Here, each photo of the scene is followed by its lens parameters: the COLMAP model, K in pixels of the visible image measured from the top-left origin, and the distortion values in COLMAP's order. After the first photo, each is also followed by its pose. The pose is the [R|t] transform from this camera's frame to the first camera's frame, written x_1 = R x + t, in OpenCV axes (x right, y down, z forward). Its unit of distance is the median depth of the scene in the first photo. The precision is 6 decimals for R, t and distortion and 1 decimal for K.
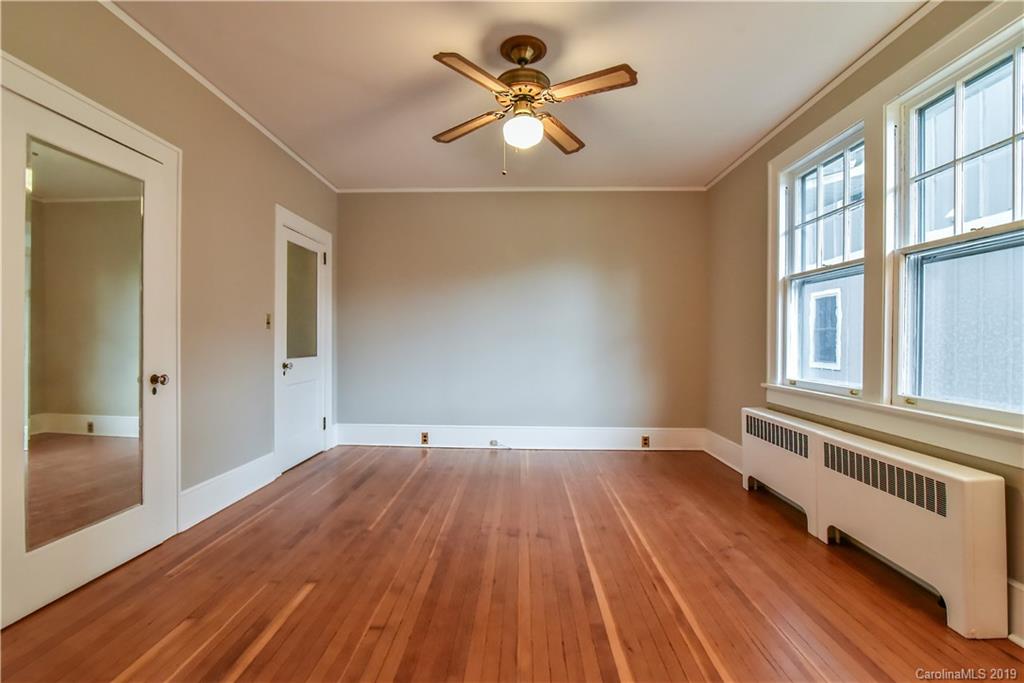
lens RADIAL K [[482.1, 0, 508.8], [0, 482.1, 347.3], [0, 0, 1]] dist [-0.022388, 0.000527]
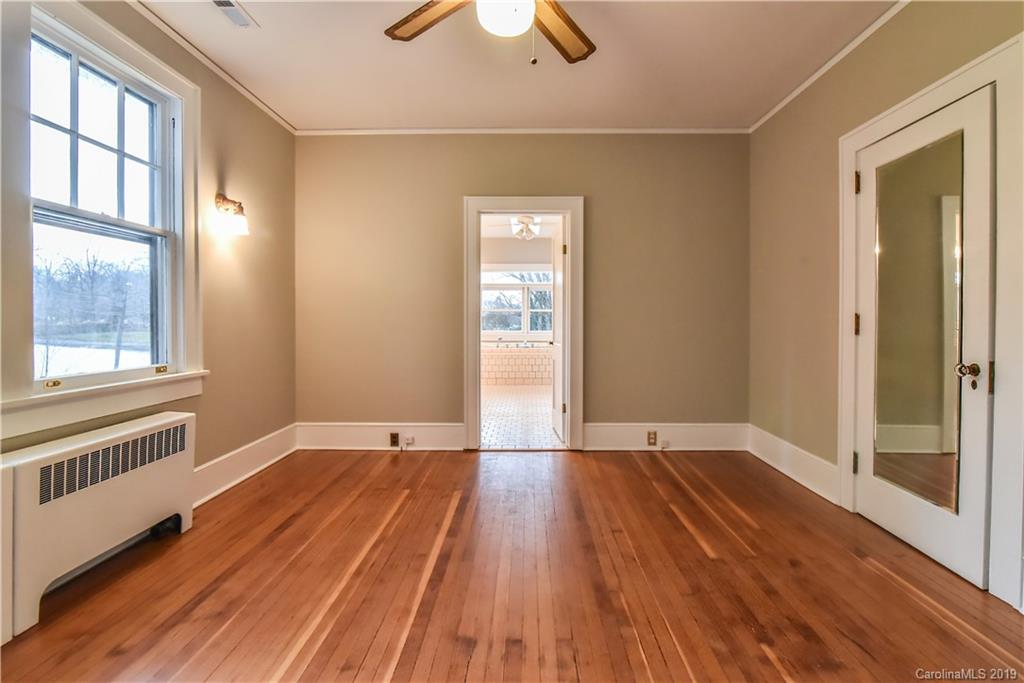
lens RADIAL K [[482.1, 0, 508.8], [0, 482.1, 347.3], [0, 0, 1]] dist [-0.022388, 0.000527]
pose [[-0.999936, -0.008399, 0.007635, 0.018657], [-0.007803, 0.997149, 0.075050, -0.022136], [-0.008244, 0.074986, -0.997151, 1.815739]]
